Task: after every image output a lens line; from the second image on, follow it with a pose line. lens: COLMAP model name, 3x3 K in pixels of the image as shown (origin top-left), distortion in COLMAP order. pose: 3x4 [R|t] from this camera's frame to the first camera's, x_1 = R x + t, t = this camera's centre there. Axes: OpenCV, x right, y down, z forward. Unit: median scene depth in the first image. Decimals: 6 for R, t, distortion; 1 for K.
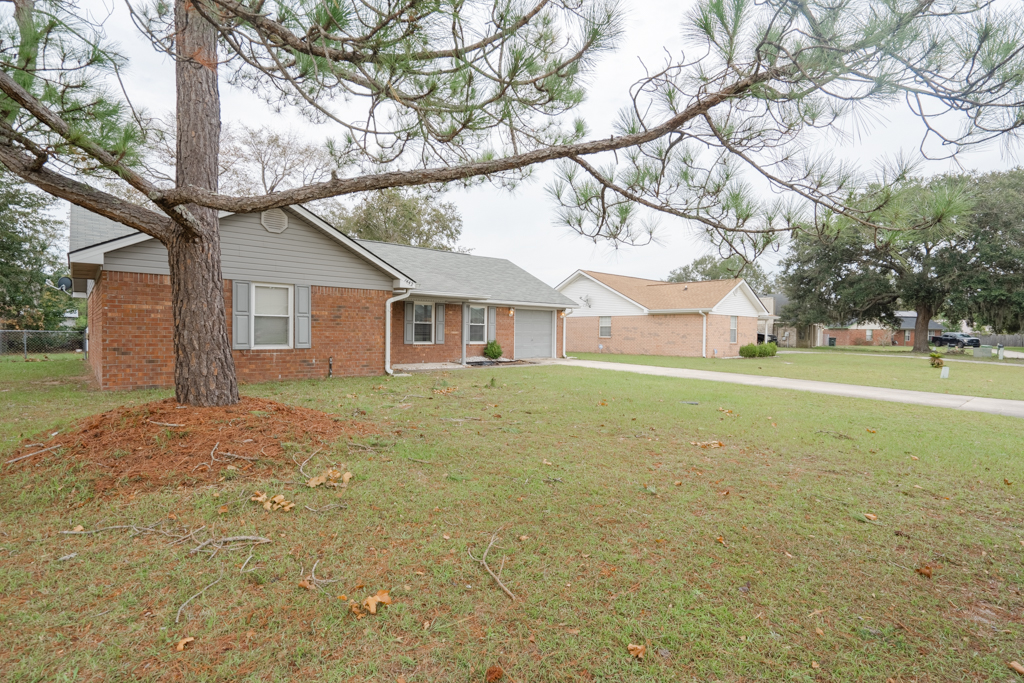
lens RADIAL K [[499.9, 0, 512.0], [0, 499.9, 341.5], [0, 0, 1]] dist [-0.000101, -0.000005]
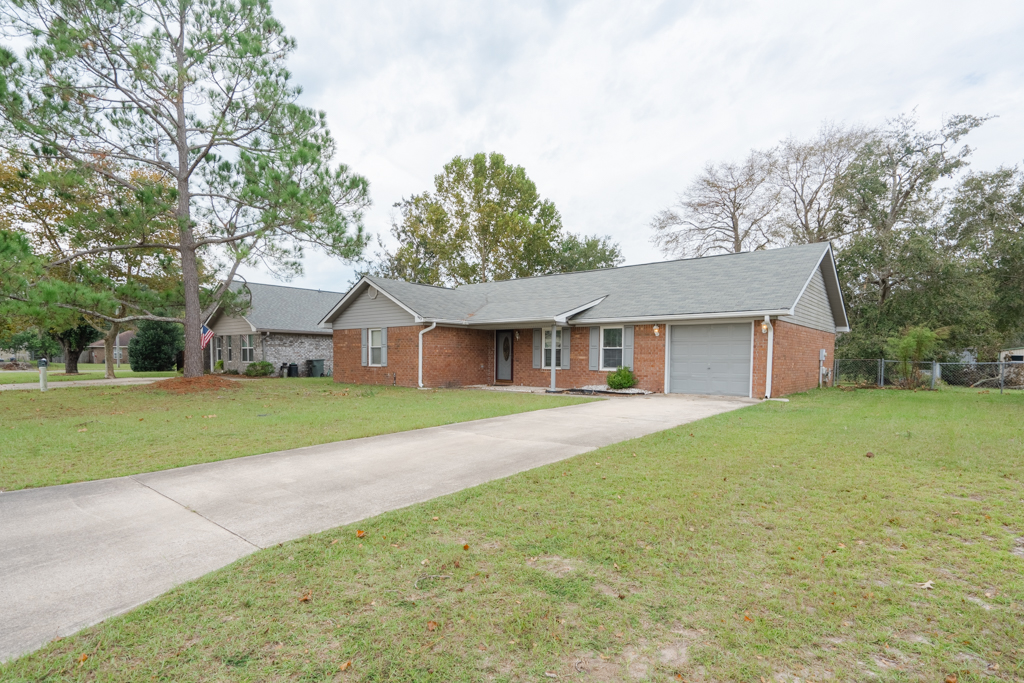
lens RADIAL K [[499.9, 0, 512.0], [0, 499.9, 341.5], [0, 0, 1]] dist [-0.000101, -0.000005]
pose [[0.135830, -0.032717, -0.990192, 0.741977], [-0.020398, 0.999150, -0.035811, -0.010636], [0.990522, 0.025062, 0.135047, 0.703006]]
